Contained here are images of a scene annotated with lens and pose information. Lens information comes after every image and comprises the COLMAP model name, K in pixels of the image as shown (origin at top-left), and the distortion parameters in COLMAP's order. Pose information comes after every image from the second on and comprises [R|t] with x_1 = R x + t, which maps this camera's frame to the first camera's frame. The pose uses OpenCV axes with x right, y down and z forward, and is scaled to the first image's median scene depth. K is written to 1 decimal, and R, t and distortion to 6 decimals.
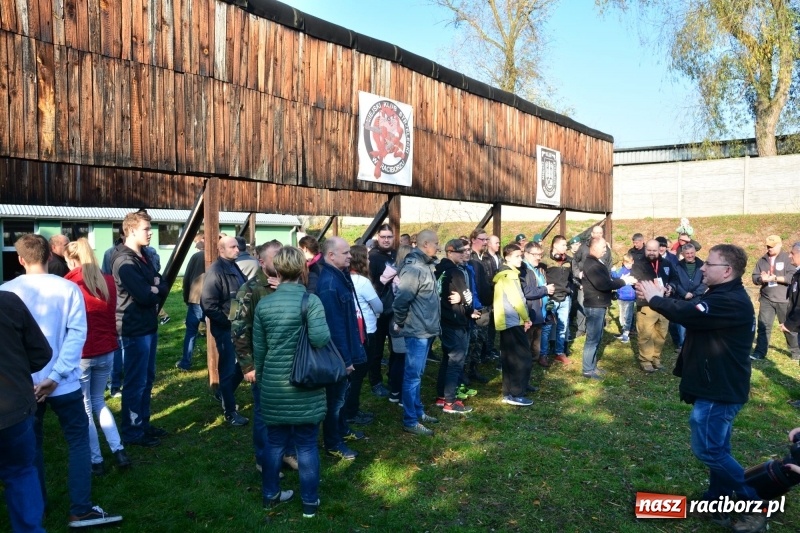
lens RADIAL K [[600.6, 0, 395.7], [0, 600.6, 267.7], [0, 0, 1]] dist [-0.118085, 0.108021]
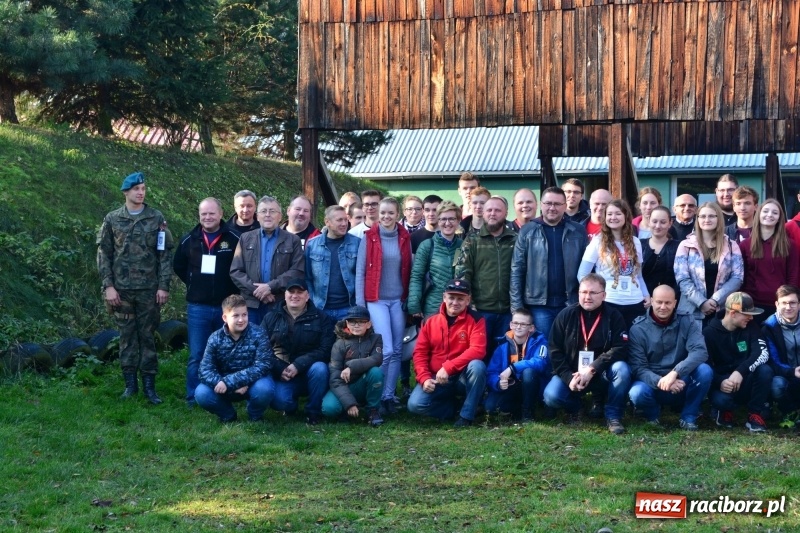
lens RADIAL K [[1549.2, 0, 402.4], [0, 1549.2, 284.6], [0, 0, 1]] dist [0.162902, 0.381566]
pose [[0.255094, 0.036028, -0.966245, 1.435502], [-0.041908, 0.998778, 0.026177, 0.023841], [0.966008, 0.033816, 0.256292, 0.128868]]
